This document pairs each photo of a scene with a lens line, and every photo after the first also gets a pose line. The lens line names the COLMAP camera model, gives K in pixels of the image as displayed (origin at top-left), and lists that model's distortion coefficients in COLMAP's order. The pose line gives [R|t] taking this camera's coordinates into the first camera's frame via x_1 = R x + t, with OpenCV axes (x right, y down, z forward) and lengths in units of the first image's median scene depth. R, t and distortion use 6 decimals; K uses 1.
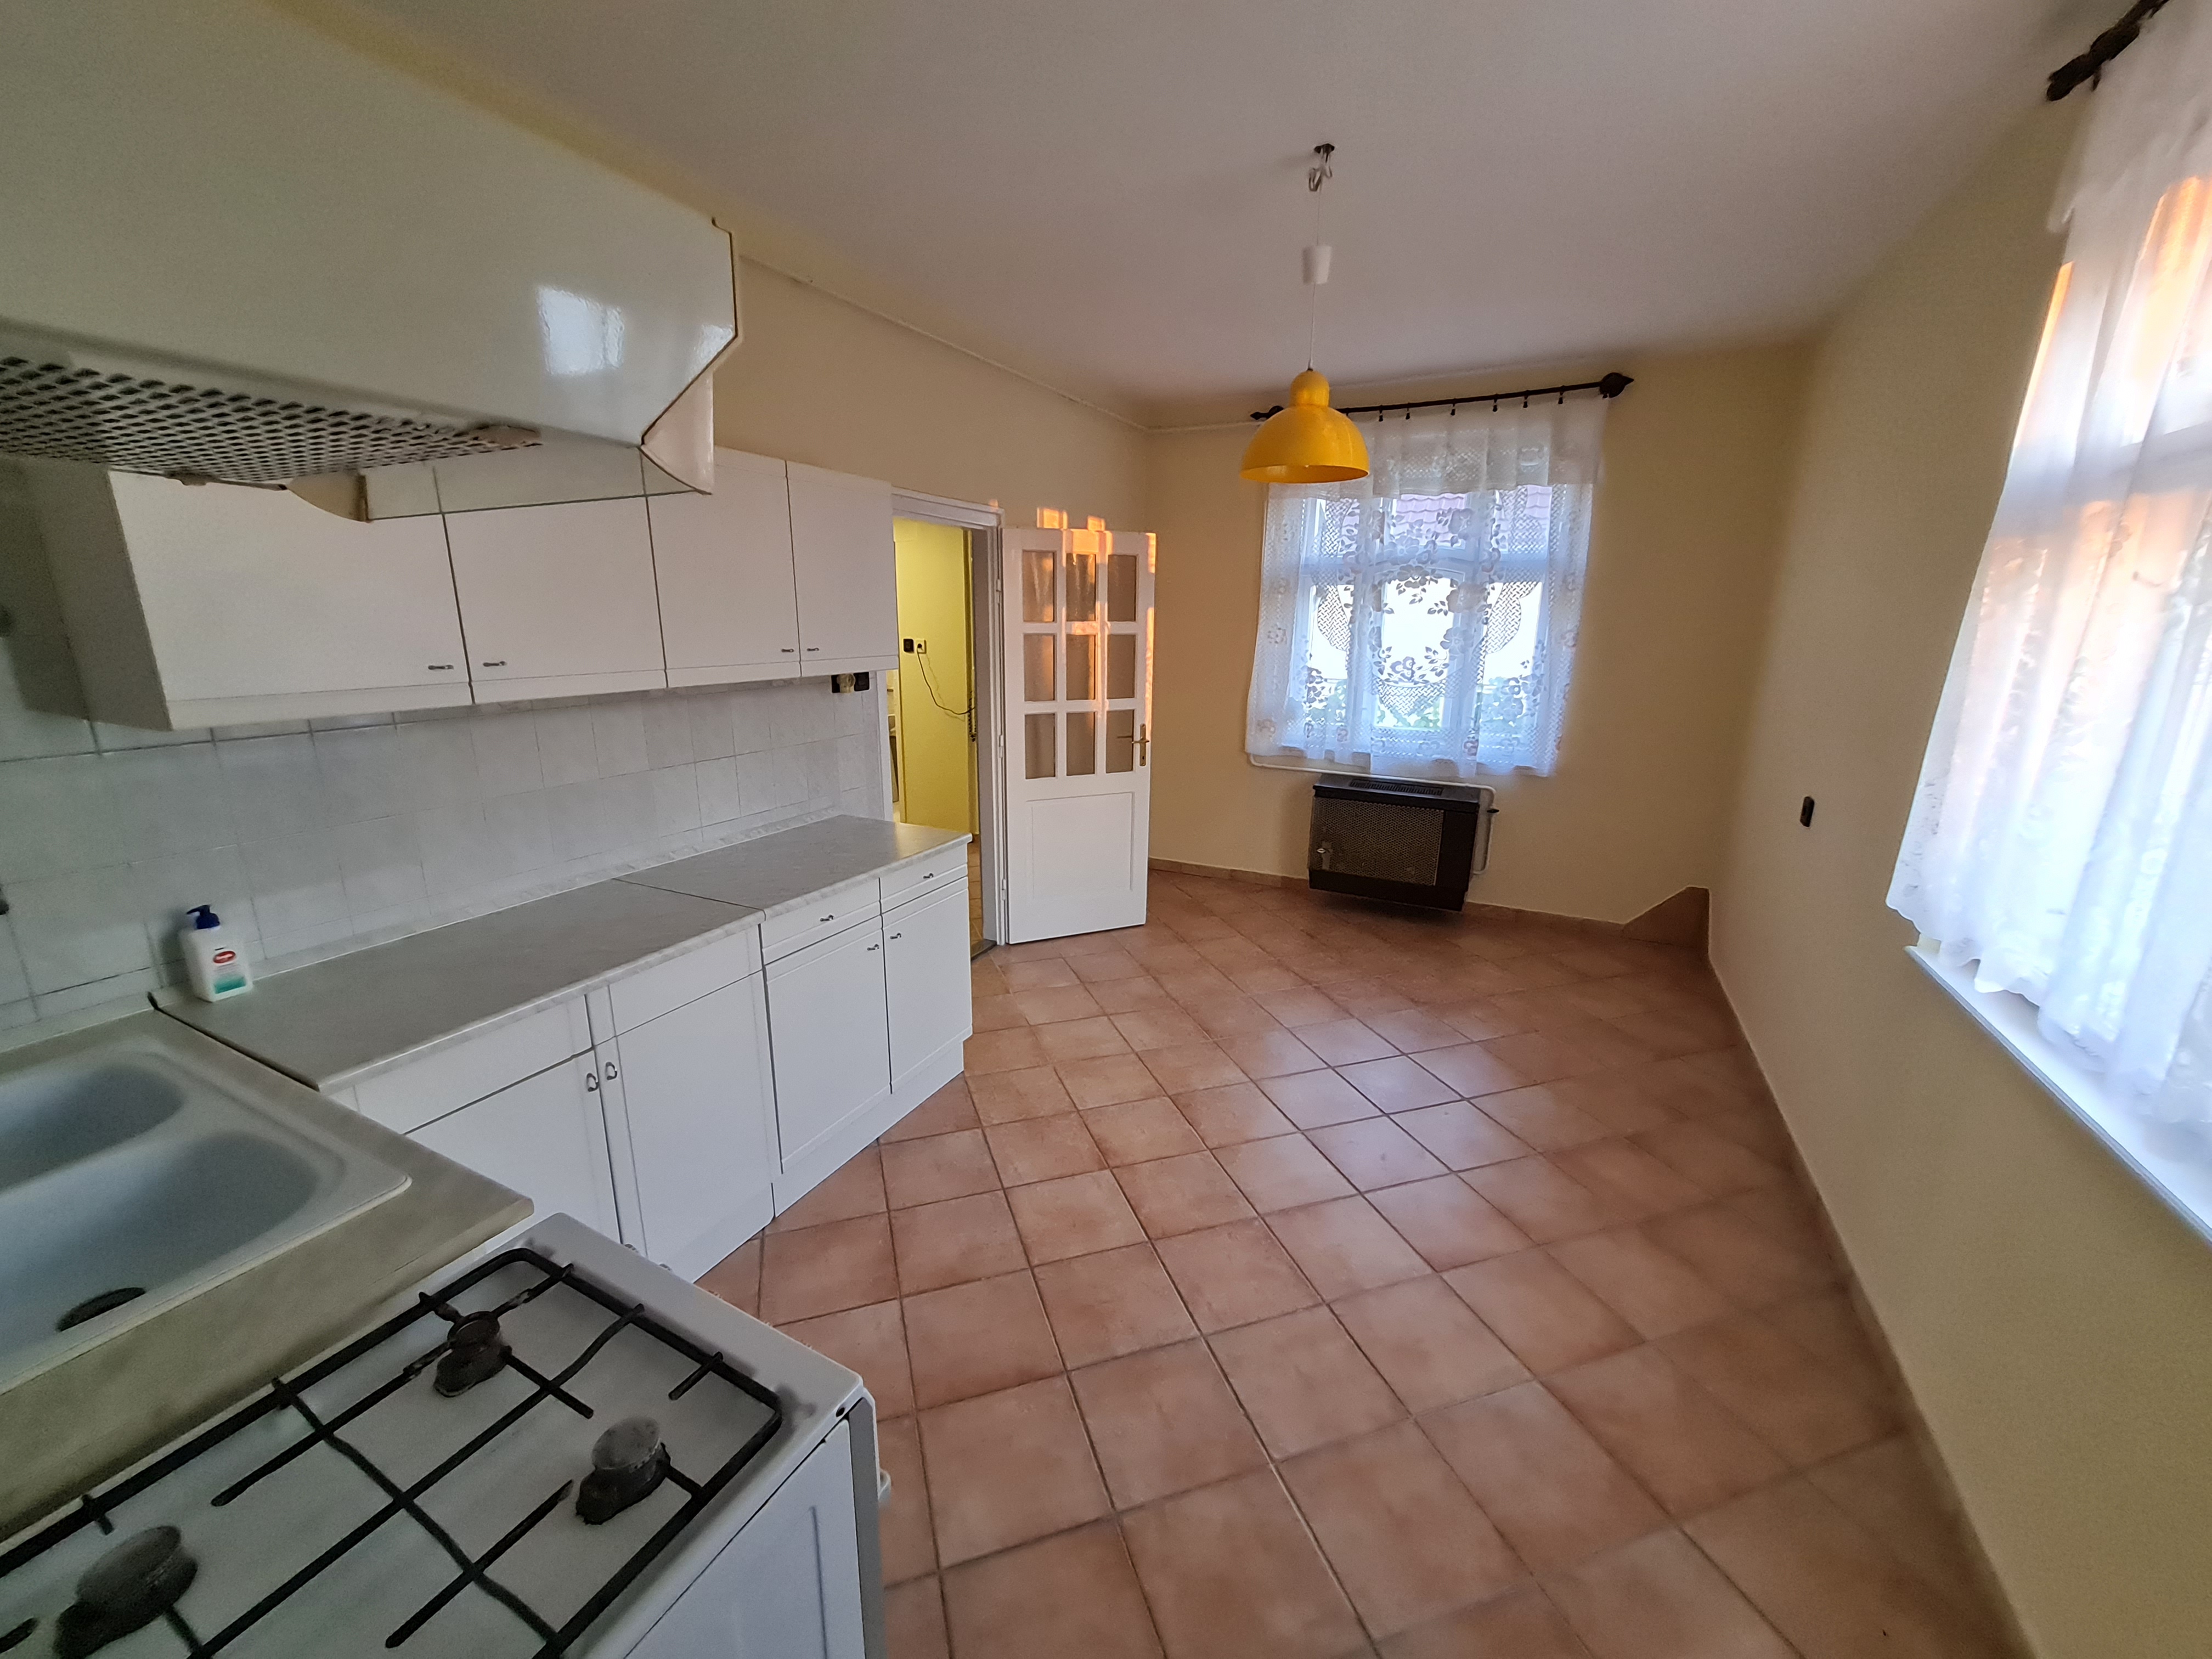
lens RADIAL K [[865.5, 0, 1085.6], [0, 865.5, 827.7], [0, 0, 1]] dist [-0.001017, -0.001063]
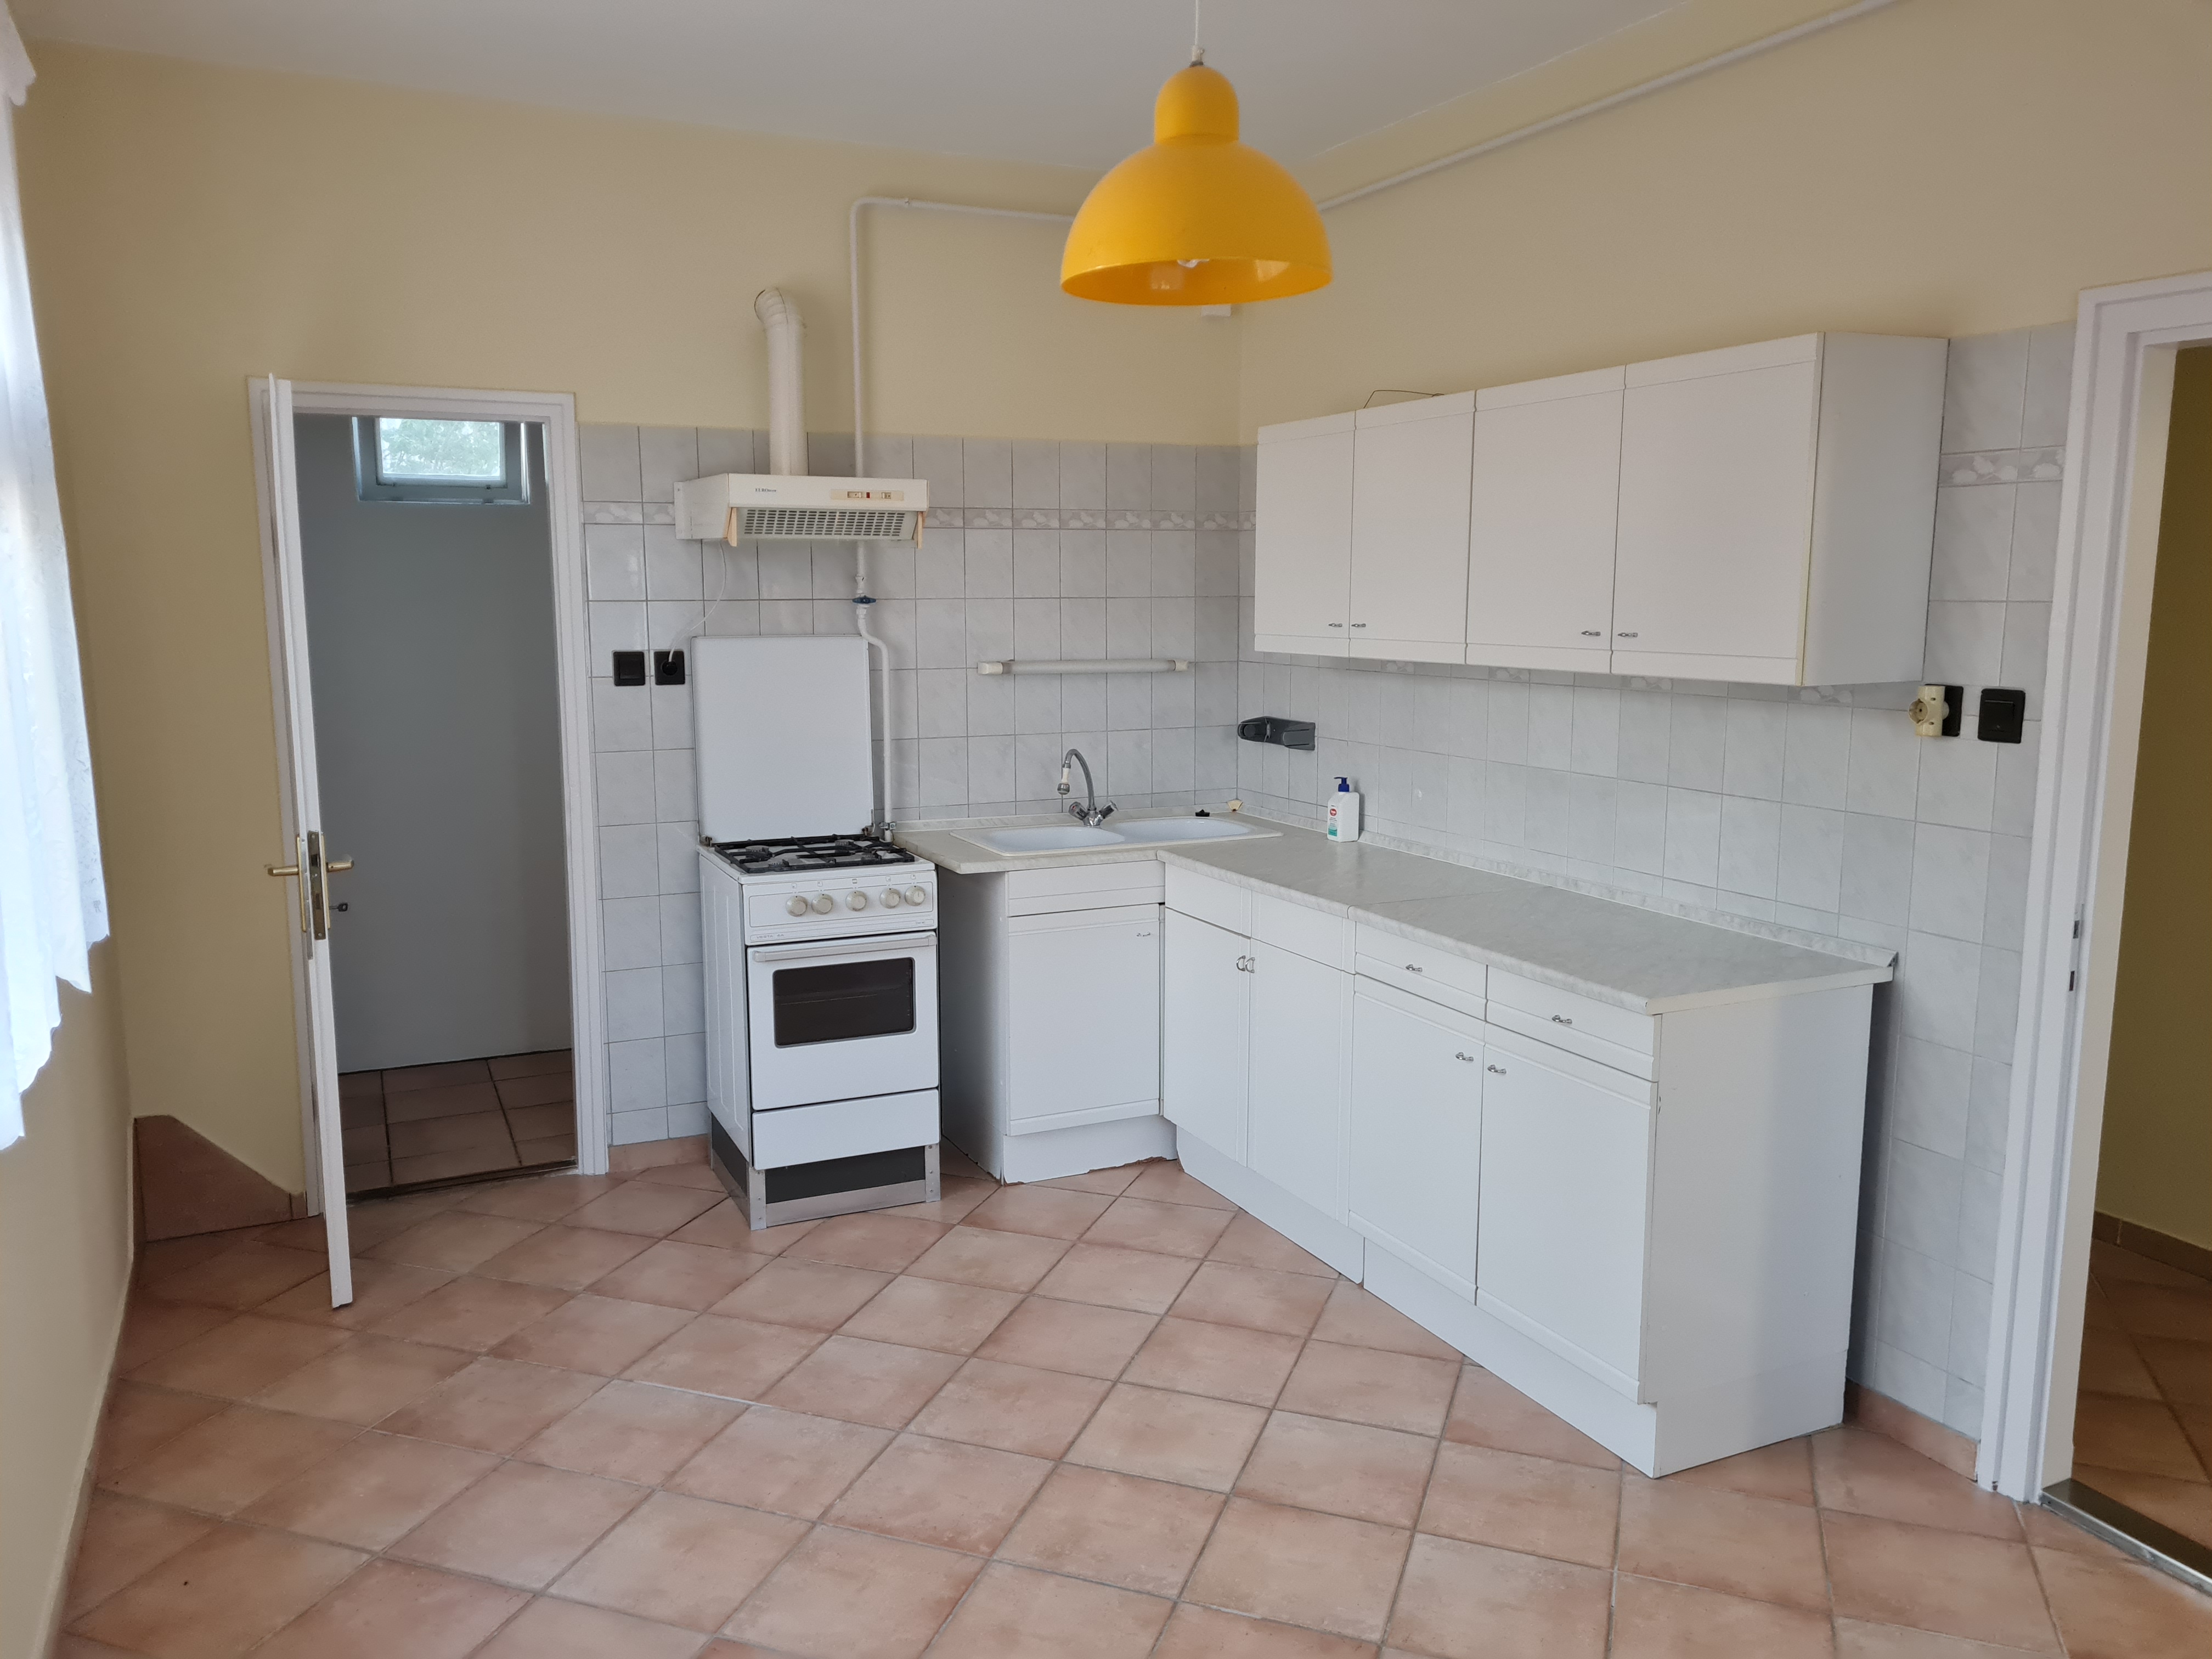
lens RADIAL K [[1663.4, 0, 1097.9], [0, 1663.4, 835.5], [0, 0, 1]] dist [0.062497, -0.049448]
pose [[-0.603625, 0.111487, -0.789435, 1.179892], [-0.196386, 0.938873, 0.282754, -0.423547], [0.772703, 0.325711, -0.544833, 1.764292]]
